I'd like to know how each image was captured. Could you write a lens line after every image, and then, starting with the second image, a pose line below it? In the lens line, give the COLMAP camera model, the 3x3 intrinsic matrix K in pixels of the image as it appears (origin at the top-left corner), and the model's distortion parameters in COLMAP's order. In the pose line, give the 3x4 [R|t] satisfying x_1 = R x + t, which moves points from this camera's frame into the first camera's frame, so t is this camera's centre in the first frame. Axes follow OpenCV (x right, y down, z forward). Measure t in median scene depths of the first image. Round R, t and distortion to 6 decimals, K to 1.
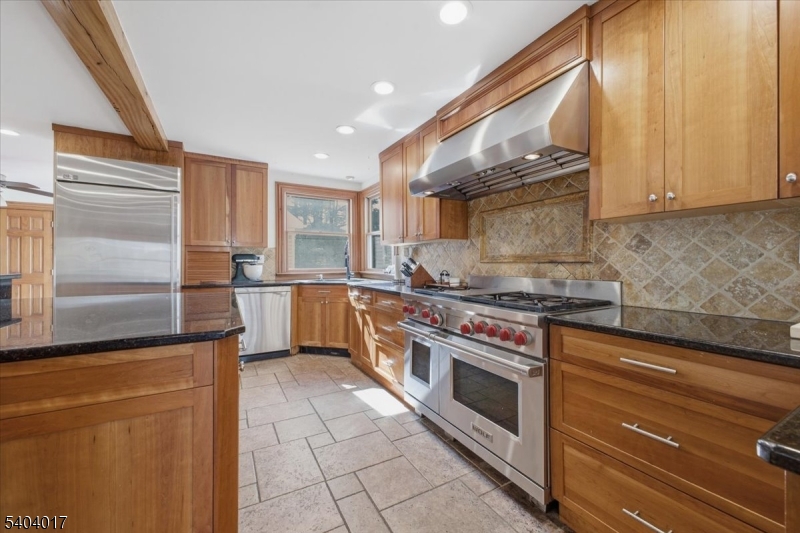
lens RADIAL K [[318.5, 0, 398.9], [0, 318.5, 262.0], [0, 0, 1]] dist [0.019113, -0.005600]
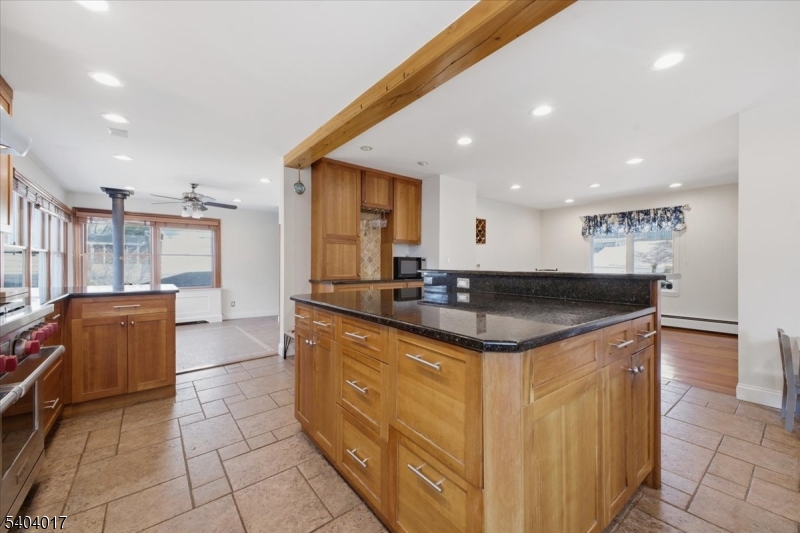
lens RADIAL K [[318.5, 0, 403.0], [0, 318.5, 265.4], [0, 0, 1]] dist [0.019113, -0.005600]
pose [[-0.986364, 0.001158, -0.164573, -0.335766], [0.001623, 0.999995, -0.002687, 0.013462], [0.164569, -0.002917, -0.986361, 1.195190]]
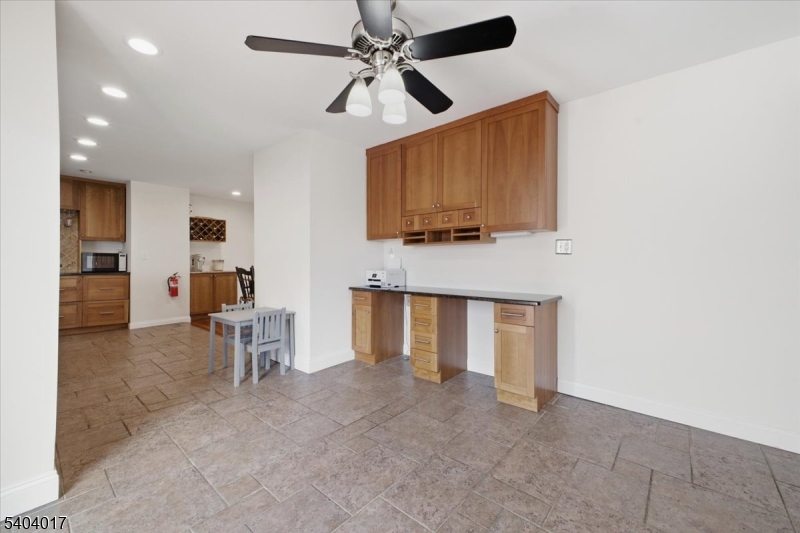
lens RADIAL K [[318.5, 0, 394.1], [0, 318.5, 263.1], [0, 0, 1]] dist [0.019113, -0.005600]
pose [[-0.943126, -0.002010, -0.332430, -1.579788], [-0.002348, 0.999997, 0.000615, 0.020883], [0.332427, 0.001360, -0.943128, 1.883079]]
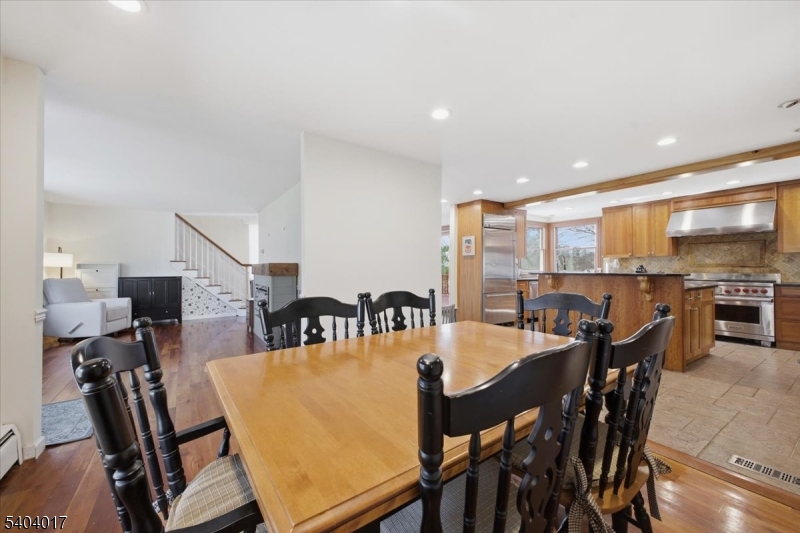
lens RADIAL K [[318.5, 0, 400.3], [0, 318.5, 264.1], [0, 0, 1]] dist [0.019113, -0.005600]
pose [[0.996332, -0.002219, 0.085544, -1.768523], [0.002798, 0.999974, -0.006650, -0.007496], [-0.085527, 0.006865, 0.996312, -0.951857]]
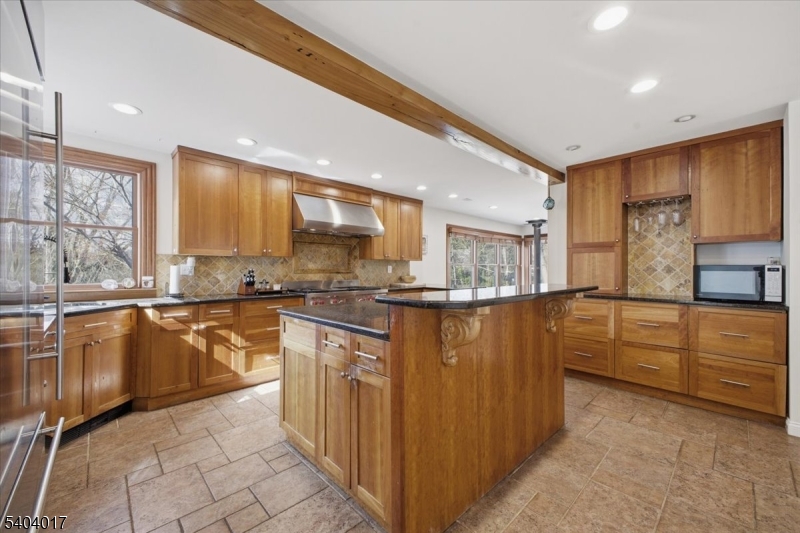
lens RADIAL K [[318.5, 0, 402.0], [0, 318.5, 269.0], [0, 0, 1]] dist [0.019113, -0.005600]
pose [[-0.252117, 0.003913, 0.967689, -1.323785], [-0.002537, 0.999986, -0.004705, -0.012376], [-0.967693, -0.003642, -0.252103, 0.821083]]
